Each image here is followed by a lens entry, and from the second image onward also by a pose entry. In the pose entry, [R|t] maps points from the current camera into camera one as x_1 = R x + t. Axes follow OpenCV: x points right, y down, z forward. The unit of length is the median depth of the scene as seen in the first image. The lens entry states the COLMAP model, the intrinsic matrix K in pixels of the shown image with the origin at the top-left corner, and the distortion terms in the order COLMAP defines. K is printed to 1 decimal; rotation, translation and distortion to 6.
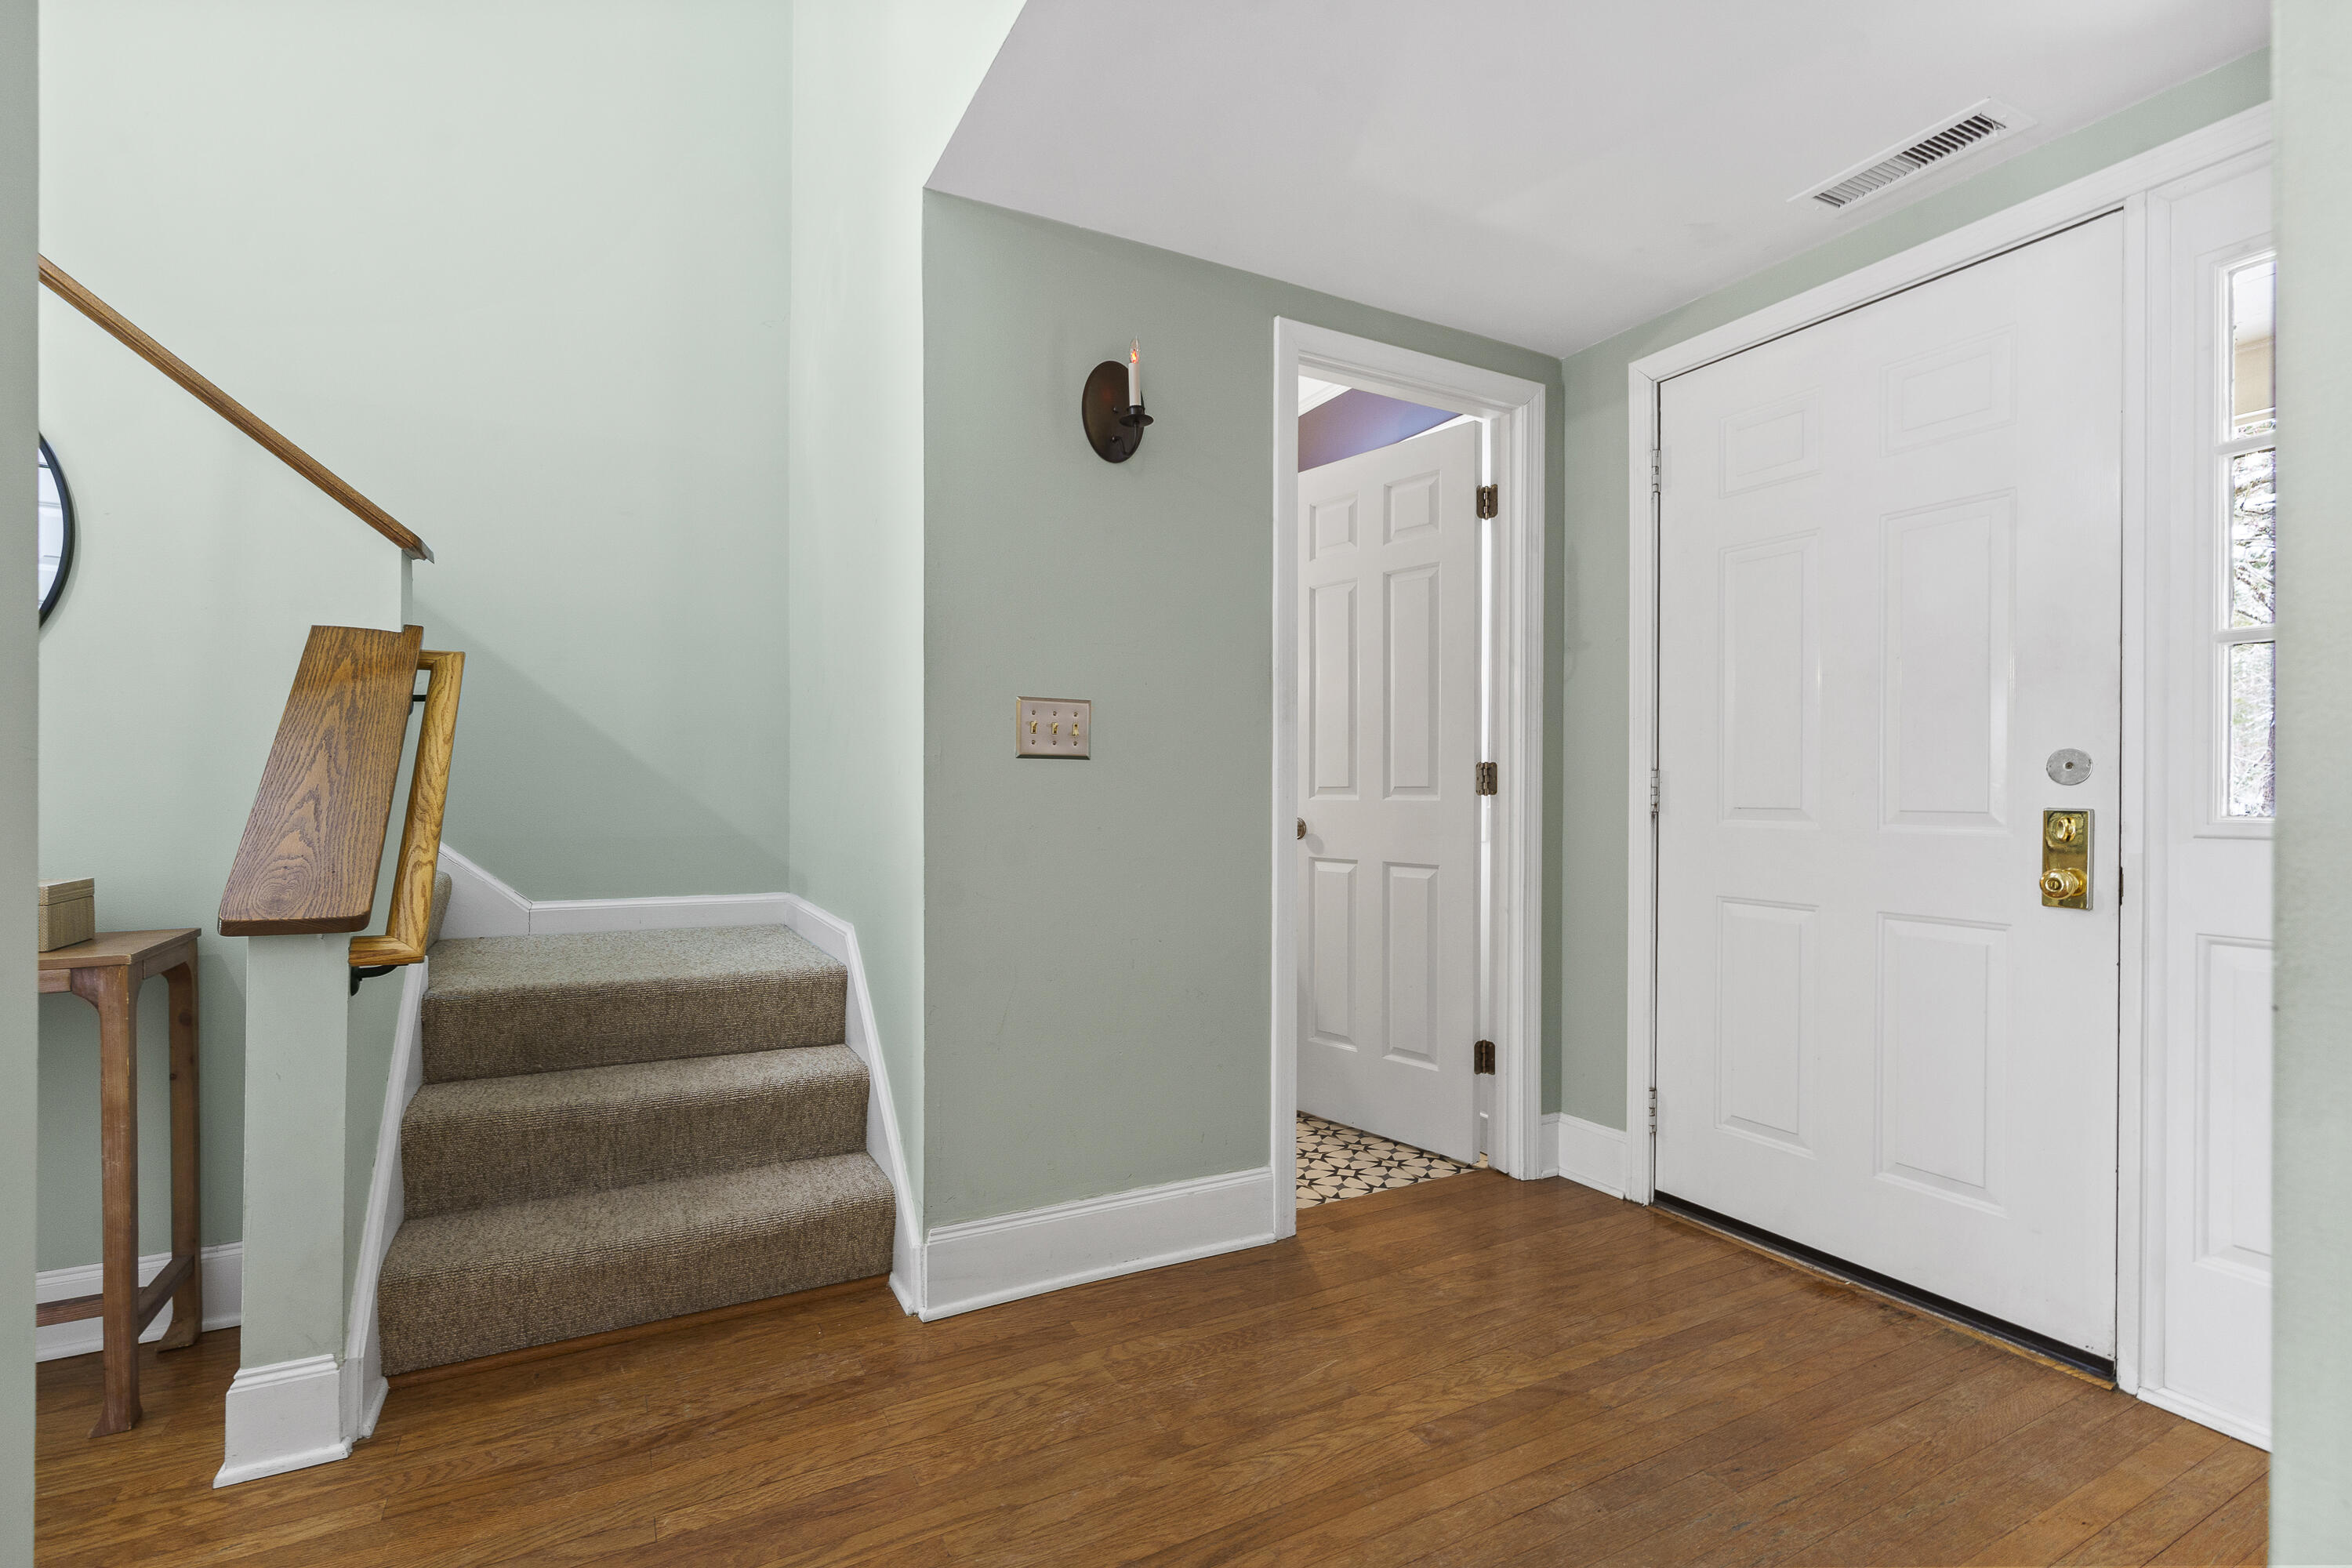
lens RADIAL K [[1070.4, 0, 1185.7], [0, 1070.4, 779.7], [0, 0, 1]] dist [-0.009638, 0.000815]
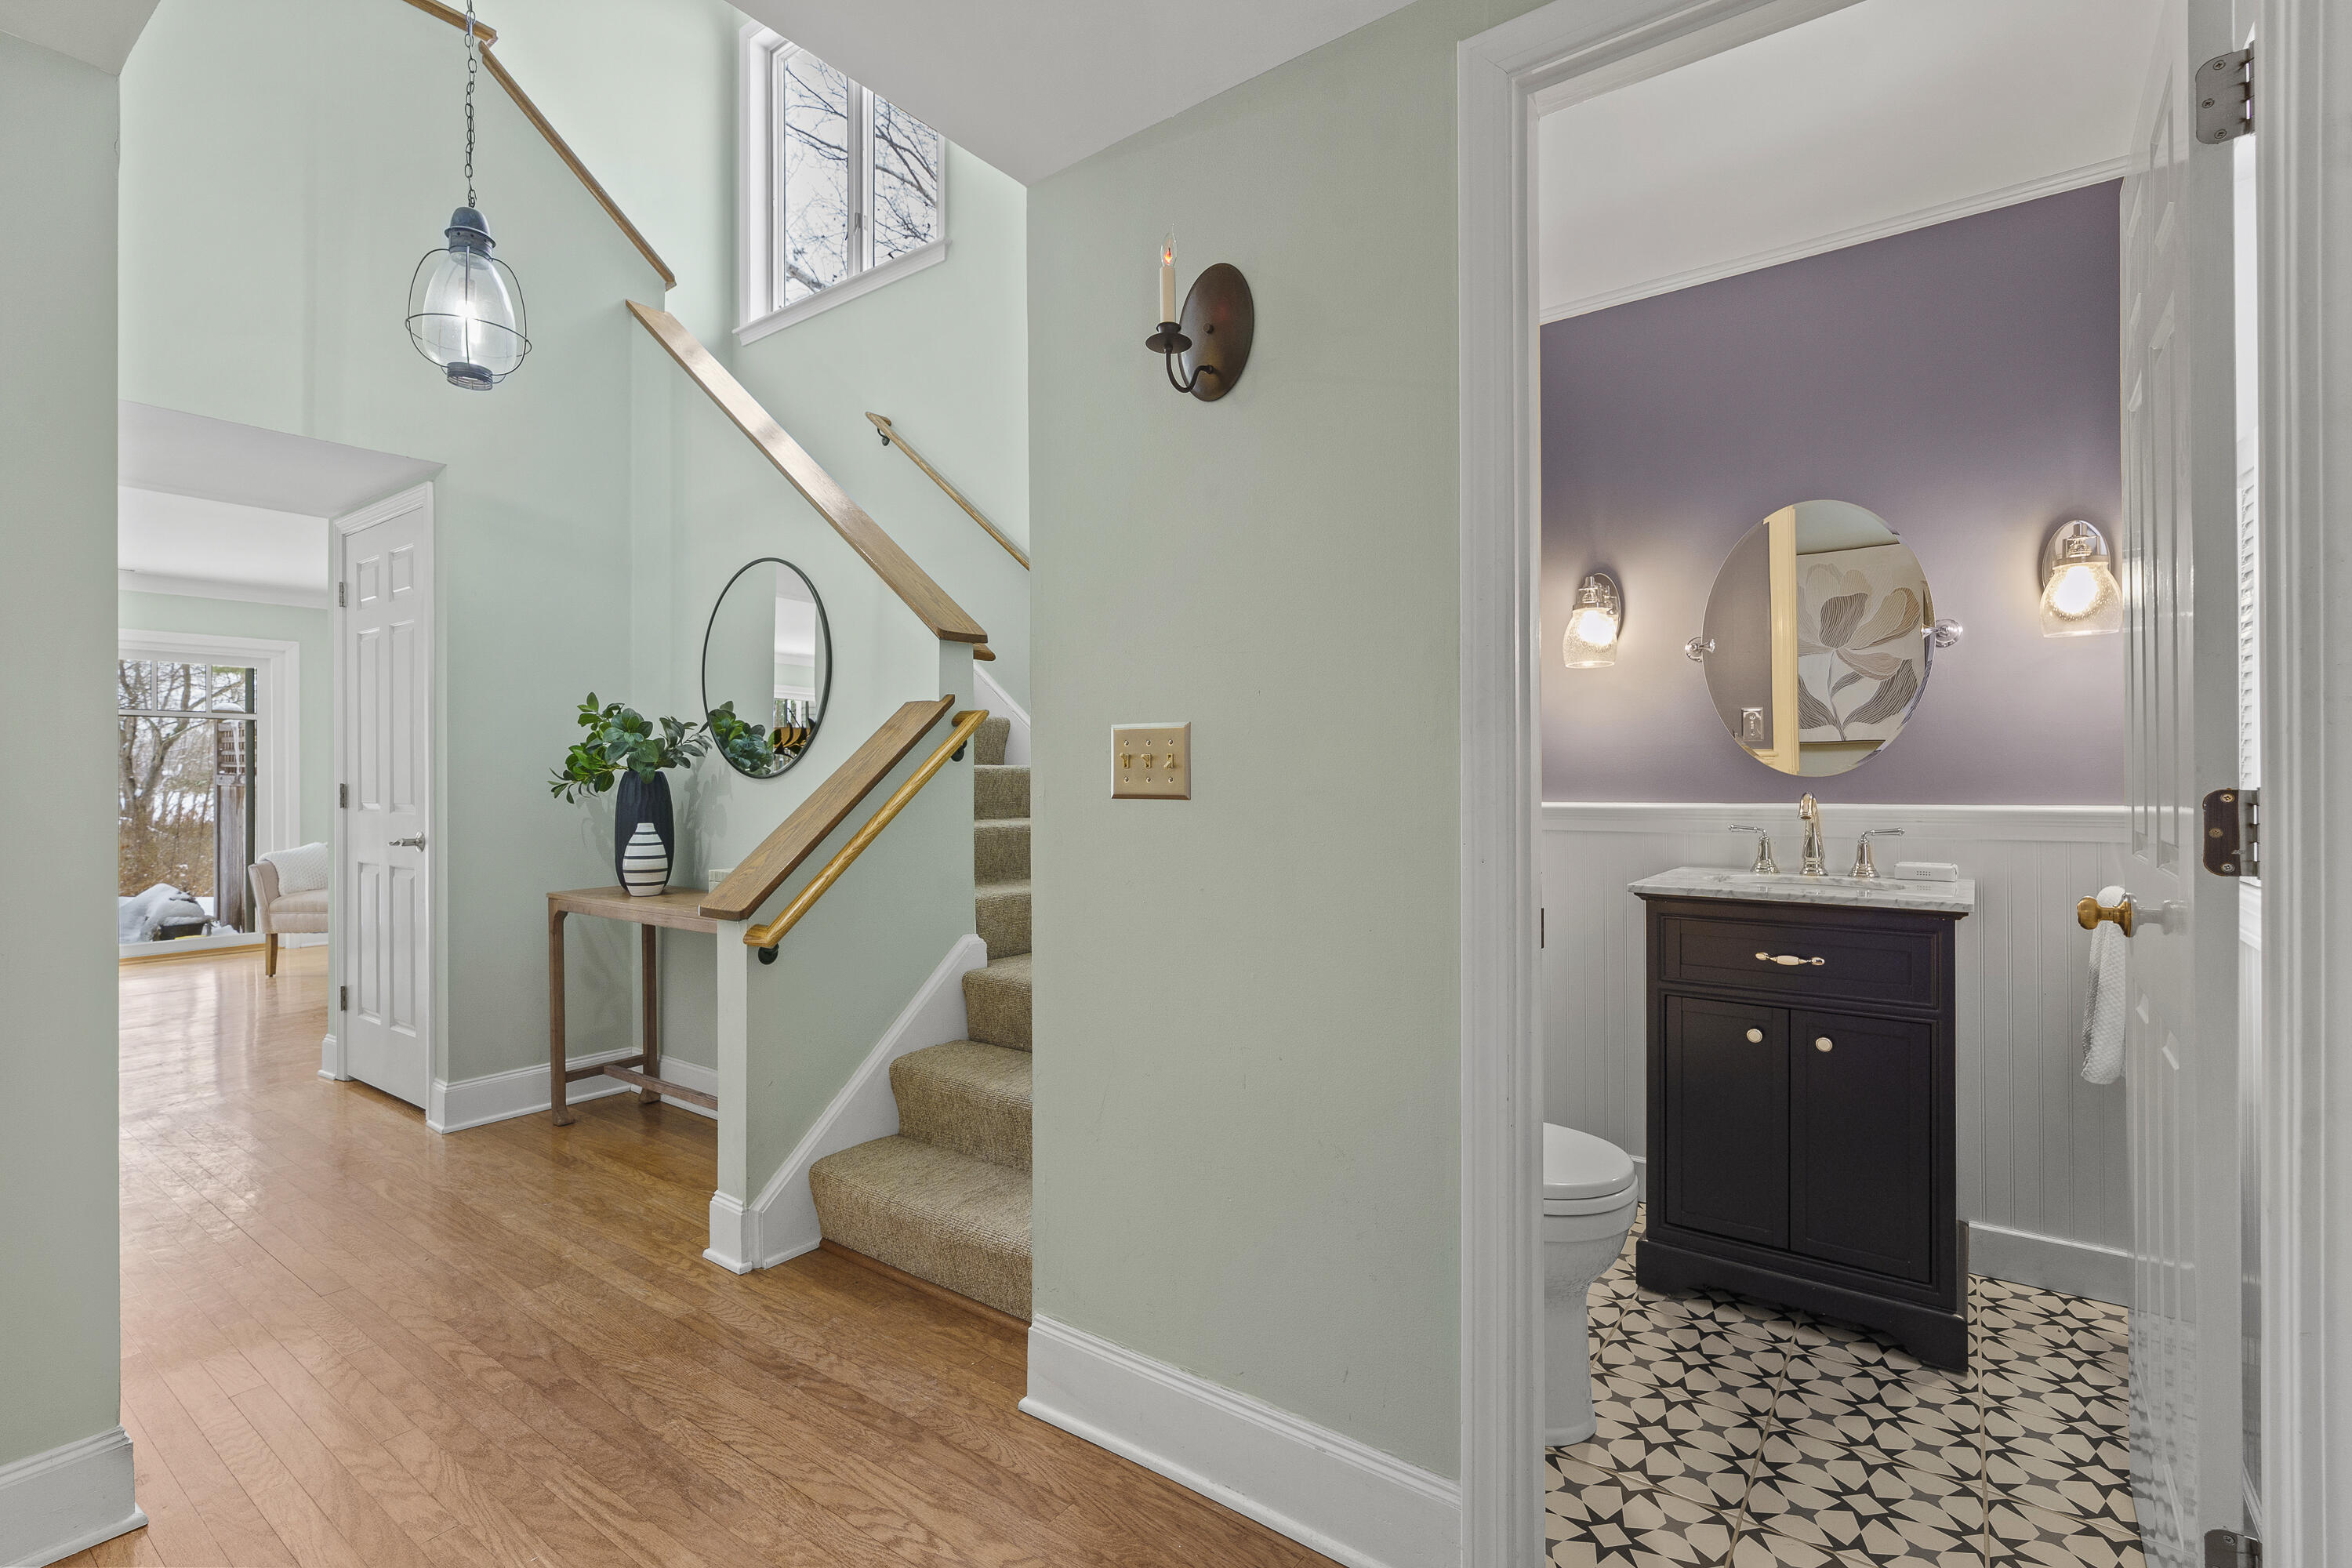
lens RADIAL K [[1070.4, 0, 1179.0], [0, 1070.4, 776.8], [0, 0, 1]] dist [-0.009638, 0.000815]
pose [[0.428743, -0.008720, -0.903384, 0.660517], [0.009855, 0.999939, -0.004975, -0.035088], [0.903373, -0.006770, 0.428803, 0.736844]]
